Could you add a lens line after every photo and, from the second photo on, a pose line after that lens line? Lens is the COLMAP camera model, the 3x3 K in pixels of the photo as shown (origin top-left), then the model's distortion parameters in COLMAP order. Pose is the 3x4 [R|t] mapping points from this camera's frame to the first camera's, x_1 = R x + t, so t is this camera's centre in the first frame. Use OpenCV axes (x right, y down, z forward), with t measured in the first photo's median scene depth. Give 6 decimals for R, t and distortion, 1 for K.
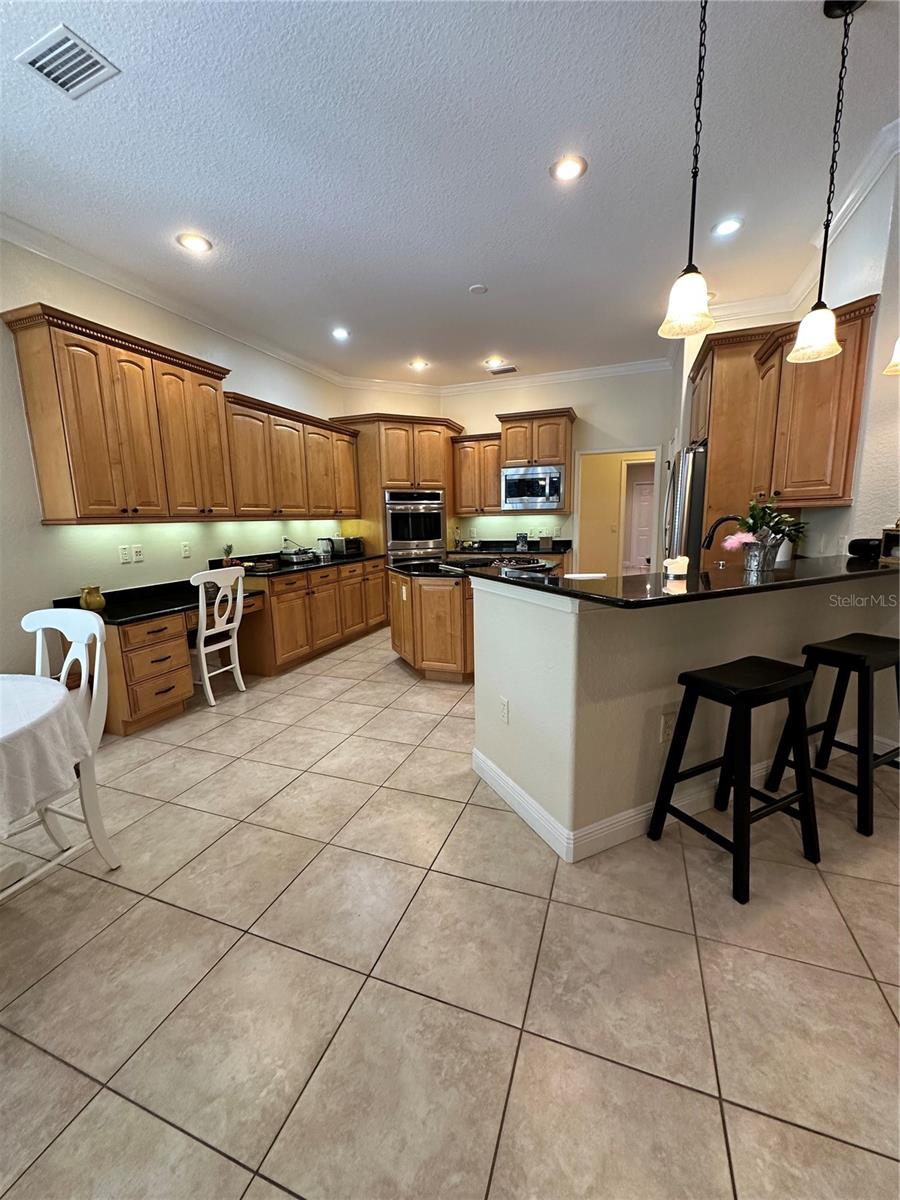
lens RADIAL K [[479.4, 0, 449.6], [0, 479.4, 597.7], [0, 0, 1]] dist [0.000333, 0.000108]
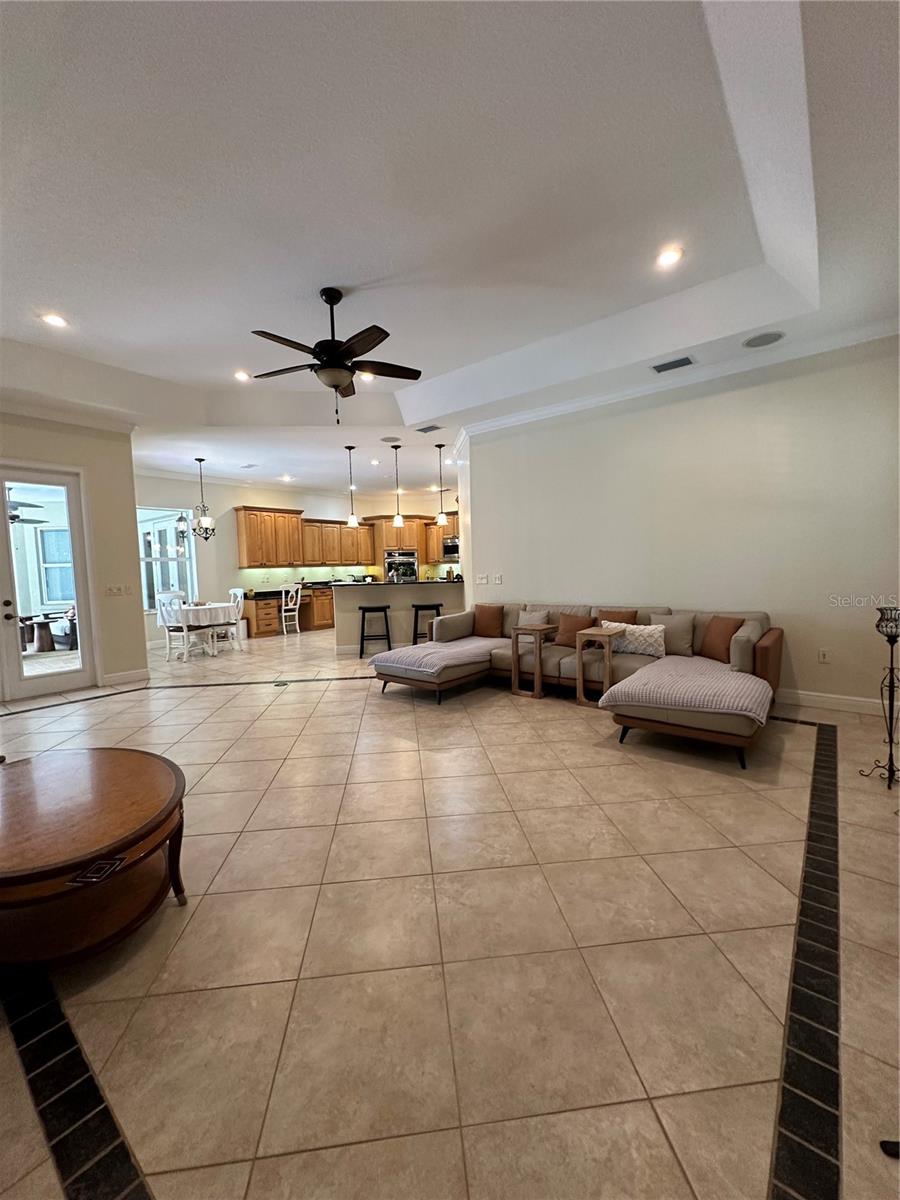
lens RADIAL K [[479.4, 0, 451.2], [0, 479.4, 601.3], [0, 0, 1]] dist [0.000333, 0.000108]
pose [[0.947349, 0.024315, -0.319279, 1.178503], [-0.050327, 0.996026, -0.073474, 0.176005], [0.316224, 0.085674, 0.944808, -1.204434]]
